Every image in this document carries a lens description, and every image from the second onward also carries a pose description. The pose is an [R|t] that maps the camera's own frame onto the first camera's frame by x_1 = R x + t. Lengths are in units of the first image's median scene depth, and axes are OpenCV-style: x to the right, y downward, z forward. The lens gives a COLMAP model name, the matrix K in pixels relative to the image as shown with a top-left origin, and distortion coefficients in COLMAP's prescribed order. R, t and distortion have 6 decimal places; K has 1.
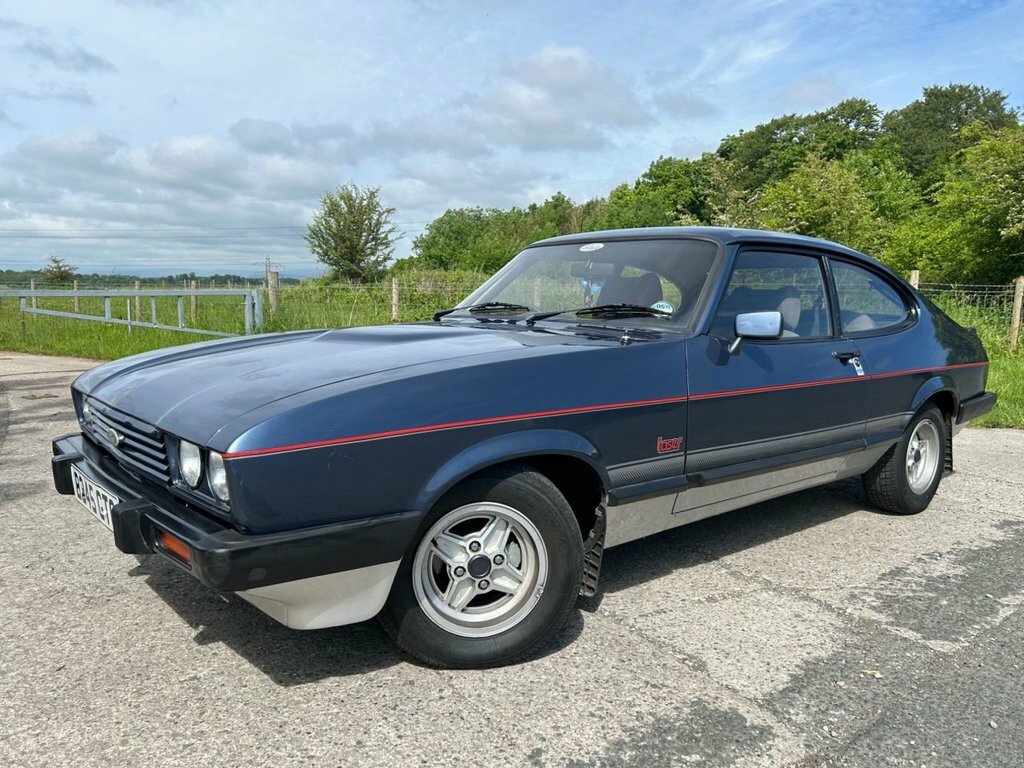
lens RADIAL K [[775.1, 0, 514.5], [0, 775.1, 385.0], [0, 0, 1]] dist [0.045740, -0.048033]
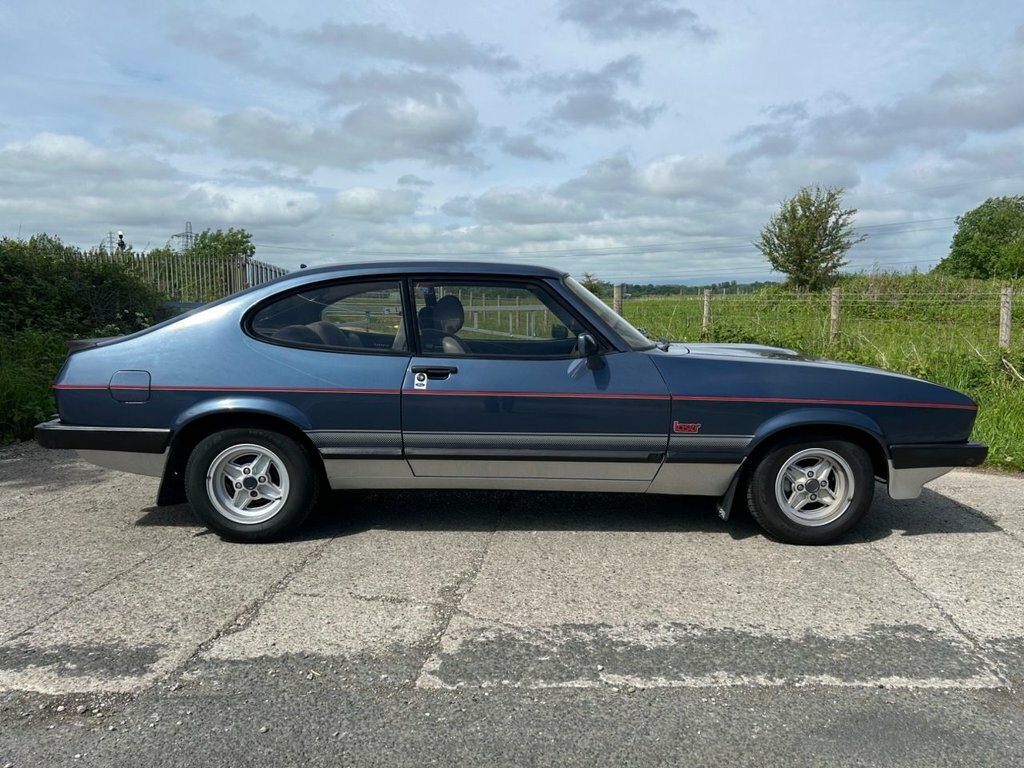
lens RADIAL K [[775.1, 0, 515.0], [0, 775.1, 400.5], [0, 0, 1]] dist [0.045740, -0.048033]
pose [[0.784789, 0.070362, -0.615755, 0.891074], [-0.063307, 0.997439, 0.033290, -0.045849], [0.616521, 0.012856, 0.787234, 0.208718]]
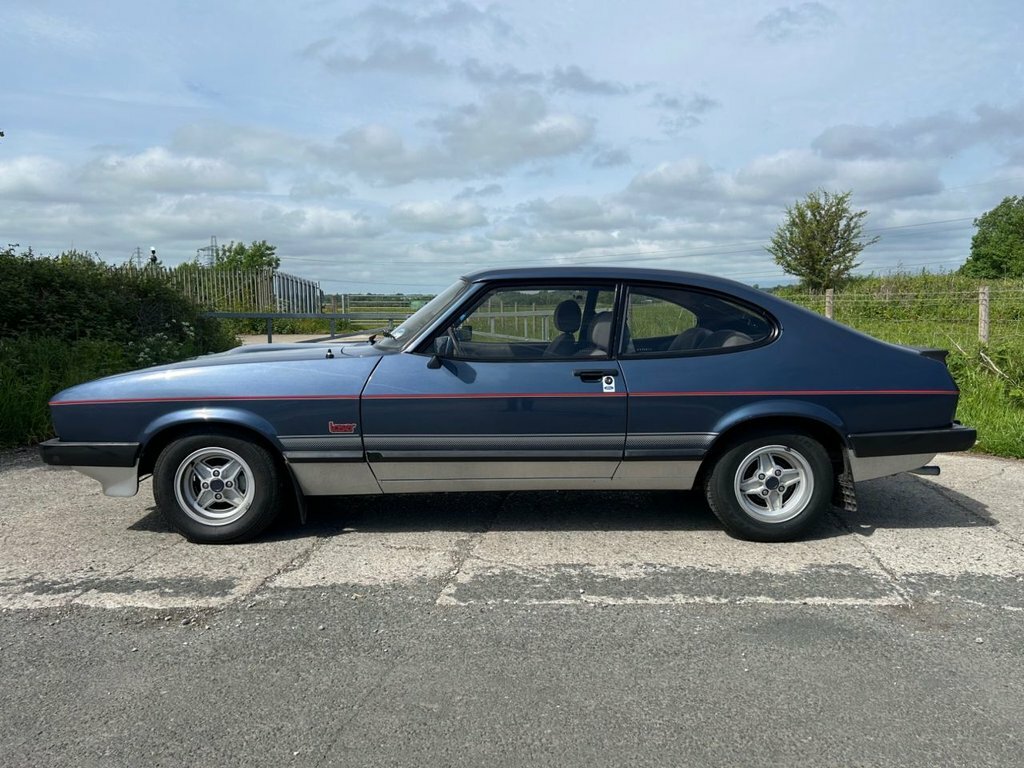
lens RADIAL K [[775.1, 0, 510.7], [0, 775.1, 391.3], [0, 0, 1]] dist [0.045740, -0.048033]
pose [[0.764219, 0.048314, -0.643144, 1.039837], [-0.051312, 0.998584, 0.014044, -0.020691], [0.642912, 0.022268, 0.765616, 0.070787]]
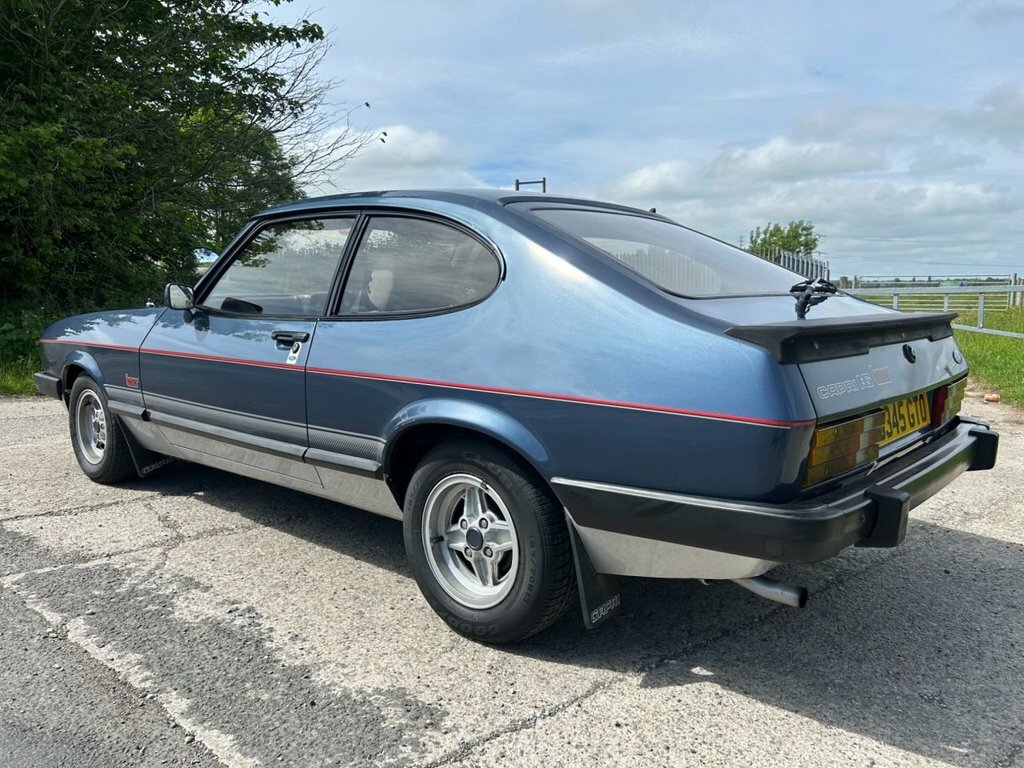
lens RADIAL K [[775.1, 0, 503.8], [0, 775.1, 382.1], [0, 0, 1]] dist [0.045740, -0.048033]
pose [[0.136046, 0.097221, -0.985921, 1.255641], [-0.110748, 0.990428, 0.082384, -0.082448], [0.984493, 0.097980, 0.145511, 1.097730]]
